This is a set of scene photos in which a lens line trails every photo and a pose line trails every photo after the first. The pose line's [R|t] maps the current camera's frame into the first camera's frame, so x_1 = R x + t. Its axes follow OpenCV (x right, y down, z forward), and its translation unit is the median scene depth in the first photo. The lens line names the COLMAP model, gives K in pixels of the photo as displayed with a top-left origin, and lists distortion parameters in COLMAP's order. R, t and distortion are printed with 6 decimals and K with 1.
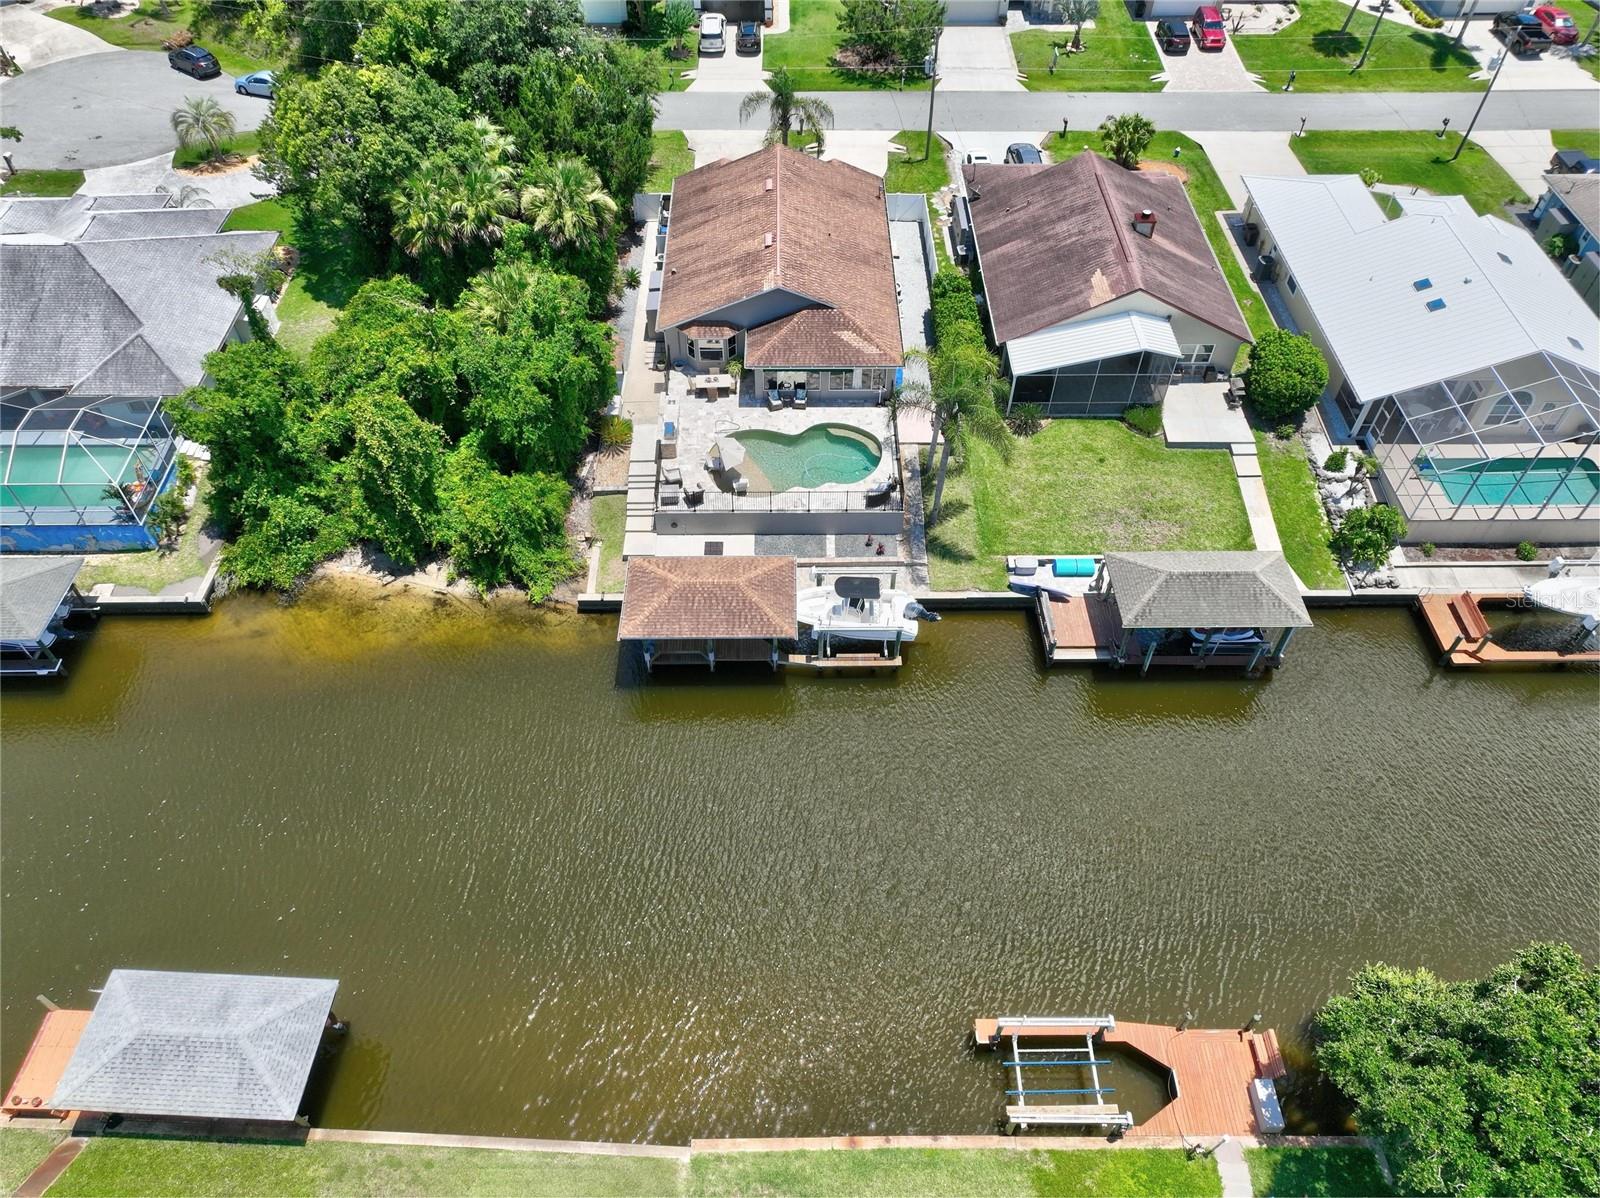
lens RADIAL K [[1131.6, 0, 800.0], [0, 1131.6, 599.0], [0, 0, 1]] dist [0.009011, -0.006054]
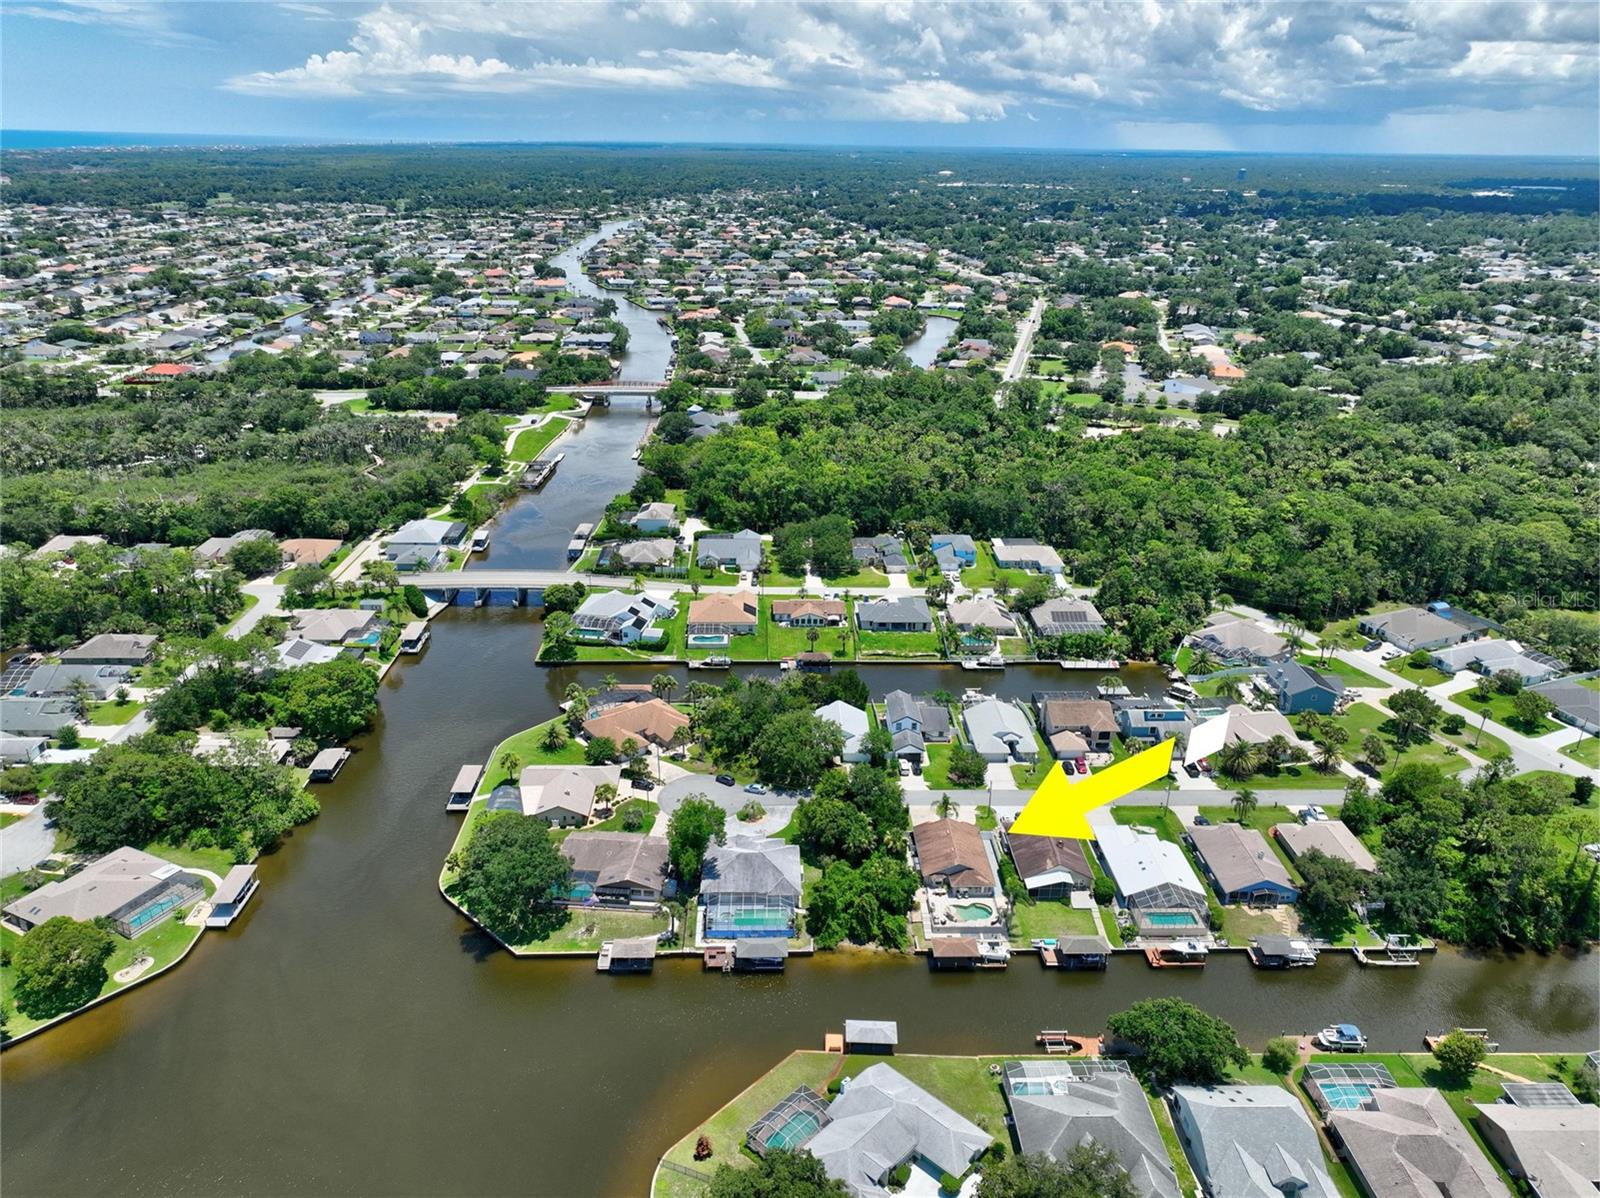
lens RADIAL K [[1125.2, 0, 800.3], [0, 1125.2, 601.8], [0, 0, 1]] dist [0.000185, 0.016249]
pose [[0.999771, 0.004287, 0.020958, -0.593752], [0.005430, 0.896766, -0.442472, 0.546221], [-0.020692, 0.442485, 0.896537, -2.513790]]
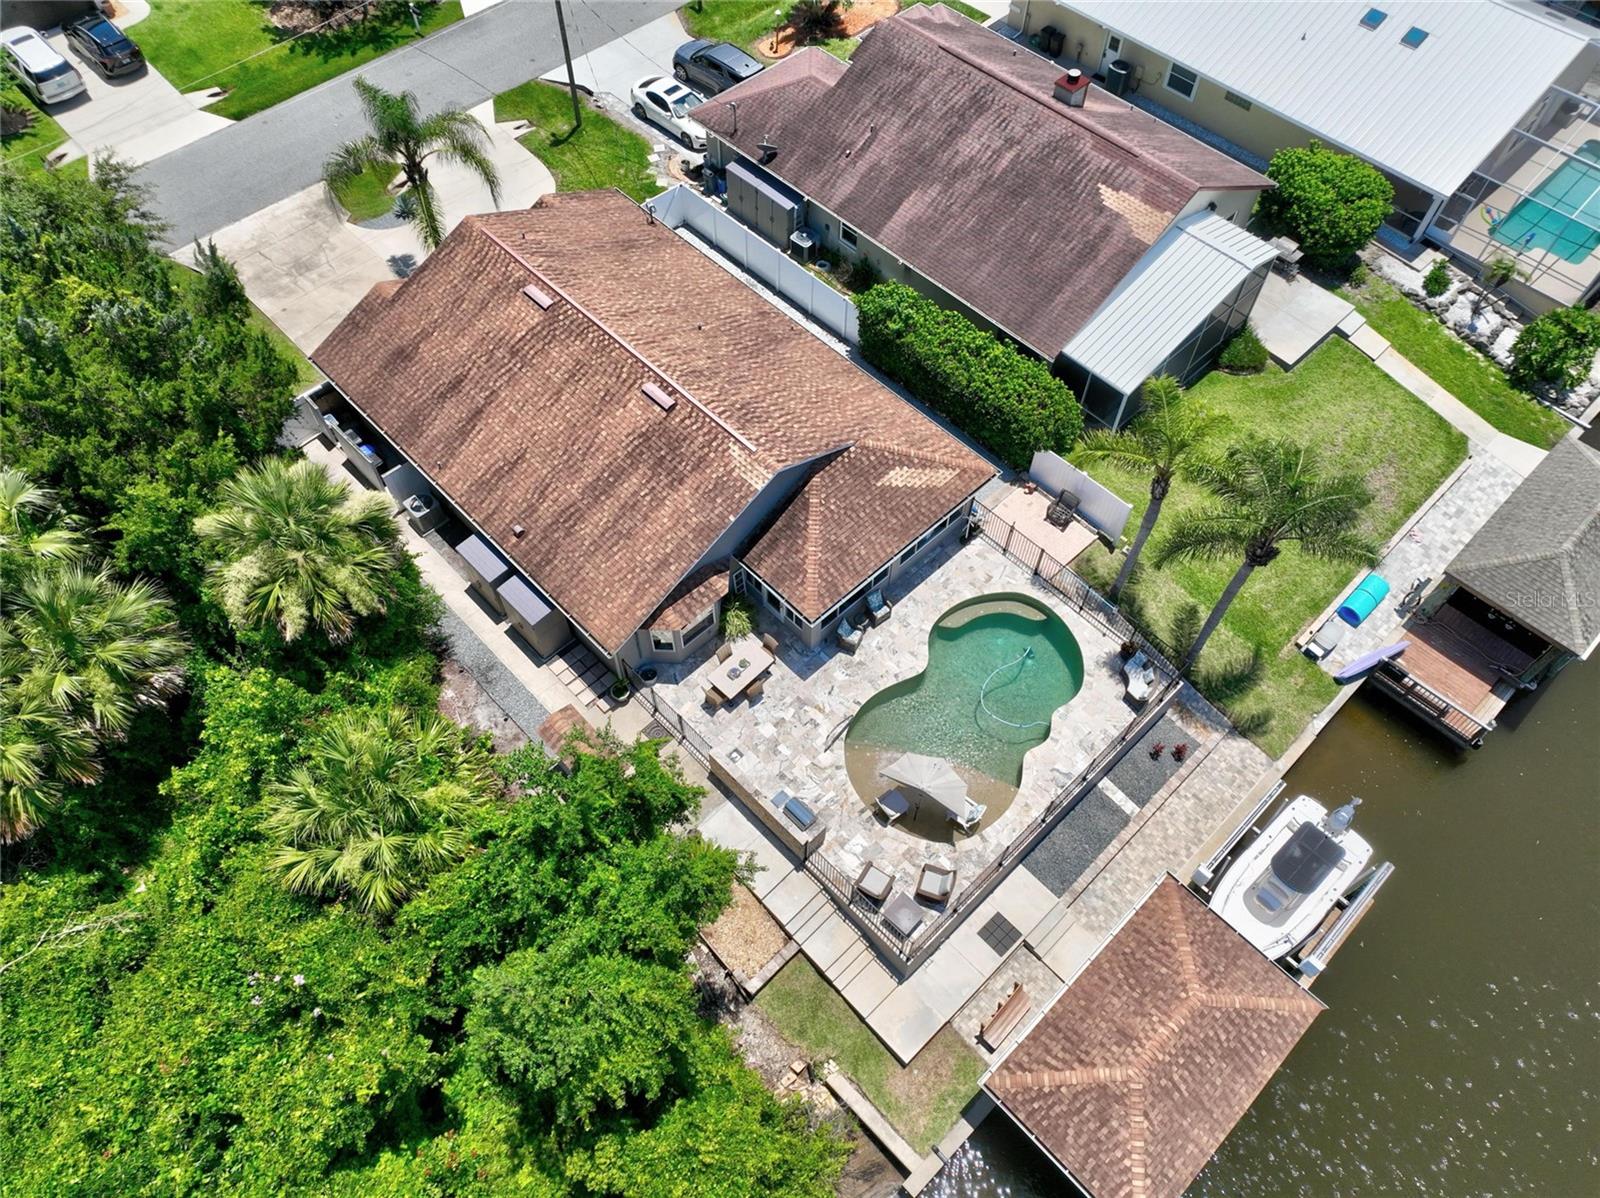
lens RADIAL K [[1131.6, 0, 800.0], [0, 1131.6, 599.0], [0, 0, 1]] dist [0.009011, -0.006054]
pose [[0.727726, -0.572110, 0.378292, -0.252392], [0.512024, 0.820139, 0.255349, -0.356918], [-0.456340, 0.007870, 0.889771, 0.506381]]
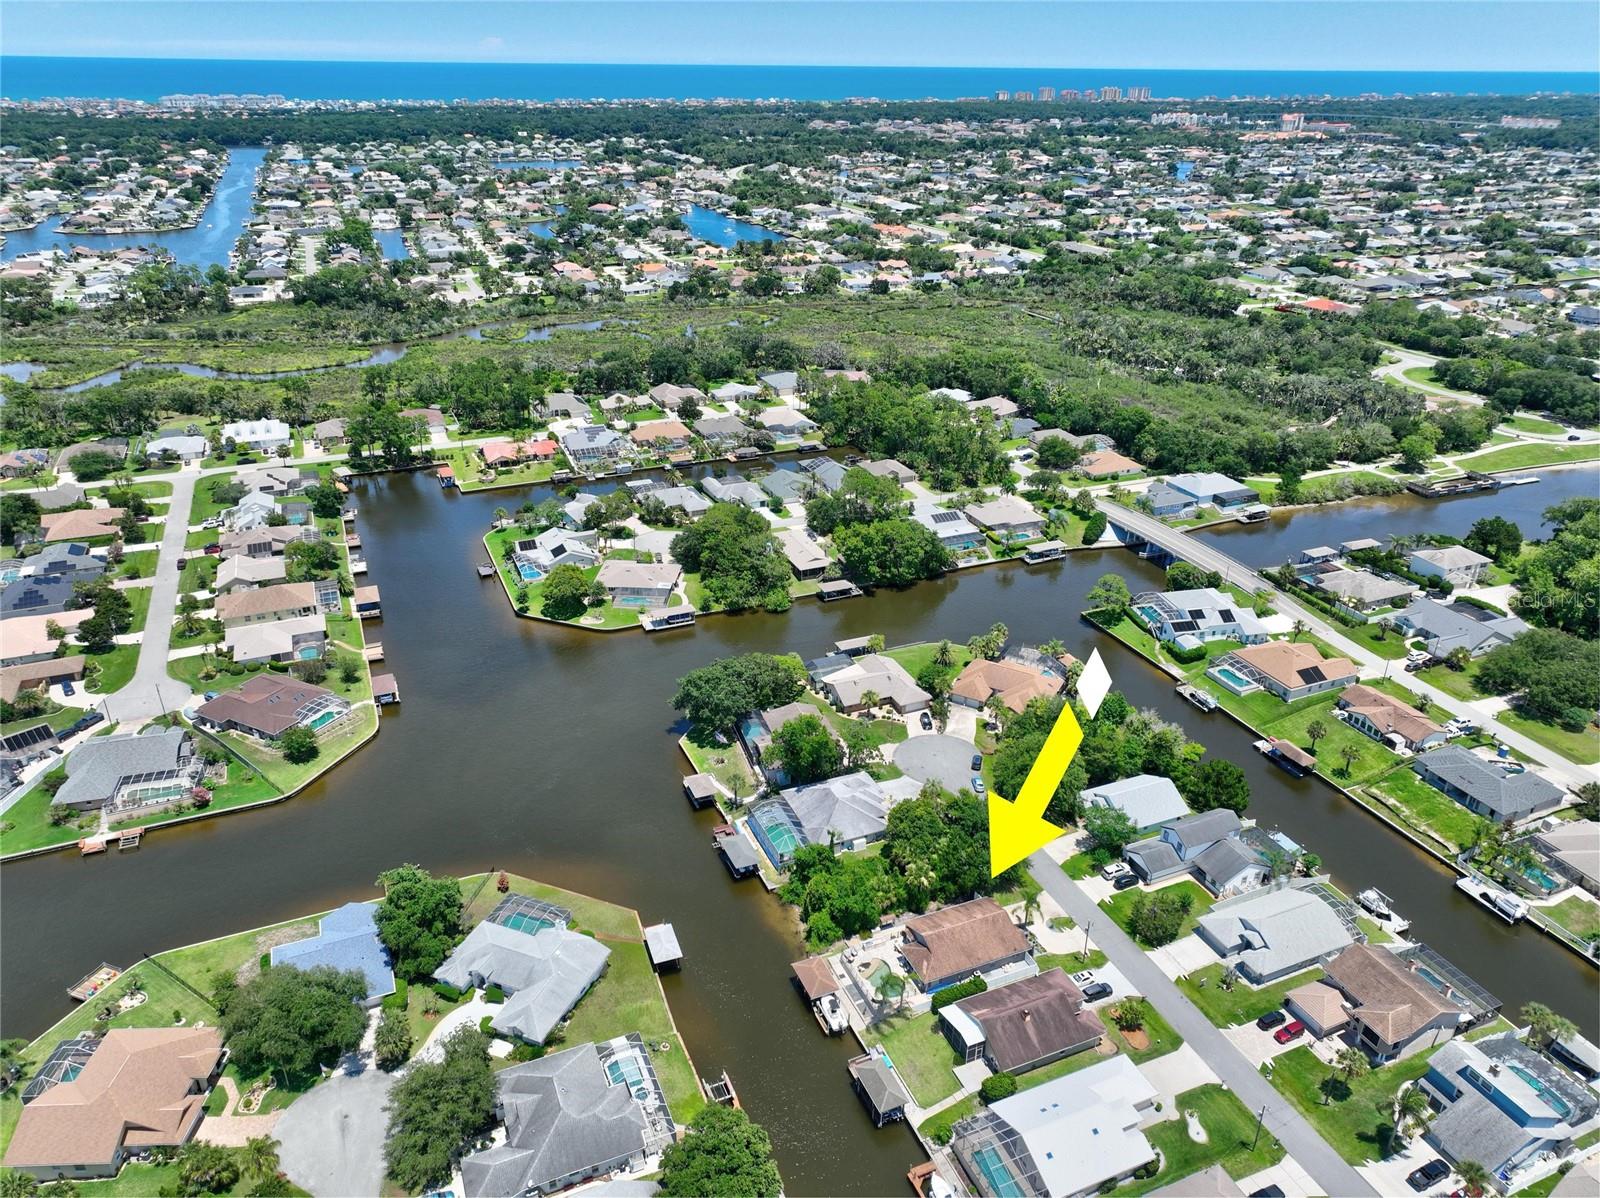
lens RADIAL K [[1125.2, 0, 800.3], [0, 1125.2, 601.8], [0, 0, 1]] dist [0.000185, 0.016249]
pose [[0.385086, 0.402019, -0.830716, 1.981909], [-0.698910, 0.714872, 0.021971, -0.744957], [0.602688, 0.572135, 0.556262, -1.373576]]
